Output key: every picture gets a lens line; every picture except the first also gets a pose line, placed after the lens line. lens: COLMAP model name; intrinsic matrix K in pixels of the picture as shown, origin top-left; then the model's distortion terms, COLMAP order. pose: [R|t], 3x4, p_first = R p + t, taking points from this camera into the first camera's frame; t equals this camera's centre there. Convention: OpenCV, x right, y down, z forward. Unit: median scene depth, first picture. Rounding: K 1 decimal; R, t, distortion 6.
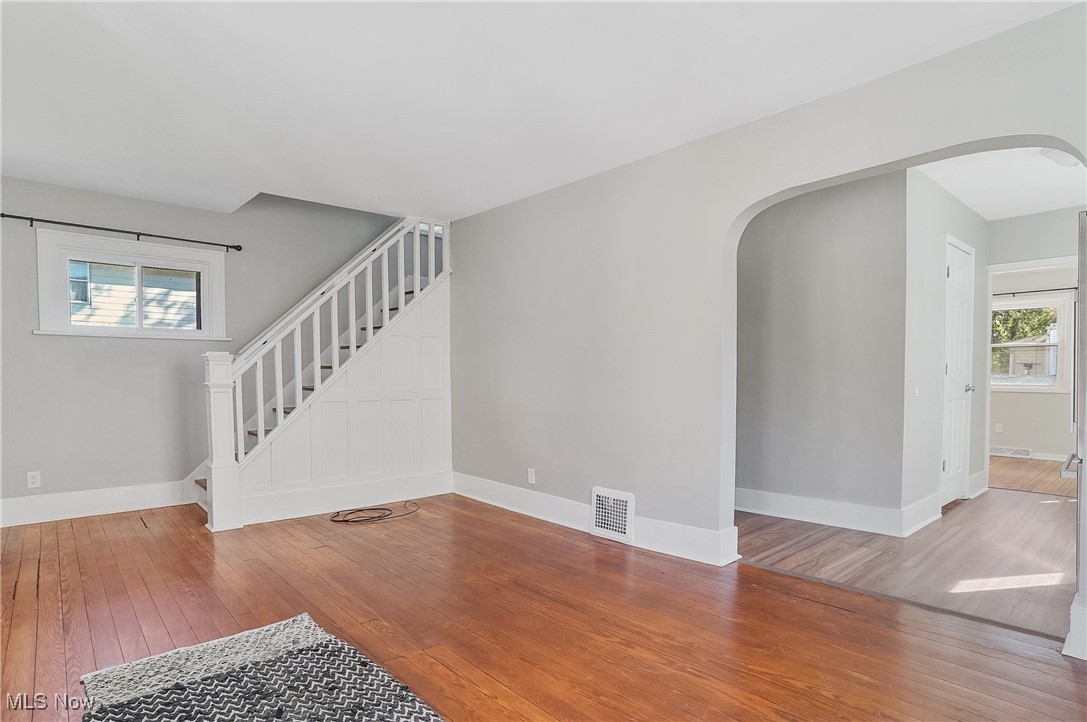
lens RADIAL K [[568.9, 0, 542.6], [0, 568.9, 386.4], [0, 0, 1]] dist [-0.020335, 0.000438]
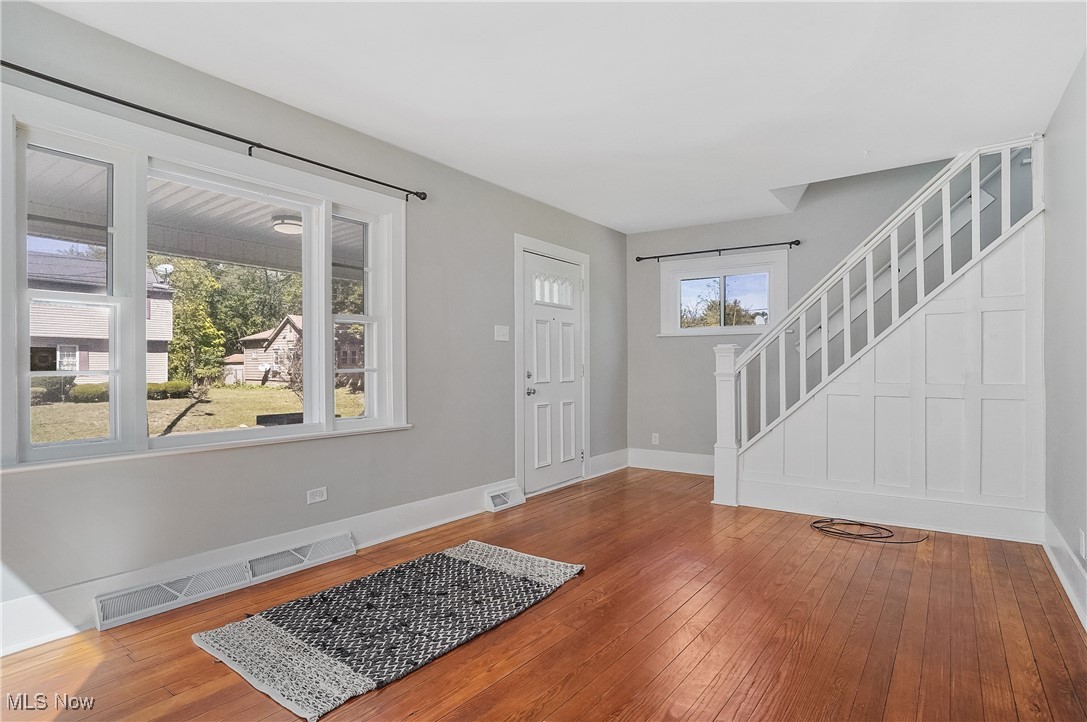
lens RADIAL K [[568.4, 0, 540.4], [0, 568.4, 363.8], [0, 0, 1]] dist [-0.073864, 0.040405]
pose [[0.217998, -0.005695, -0.975933, 0.412855], [-0.018523, 0.999779, -0.009972, -0.004967], [0.975773, 0.020251, 0.217845, 0.370946]]
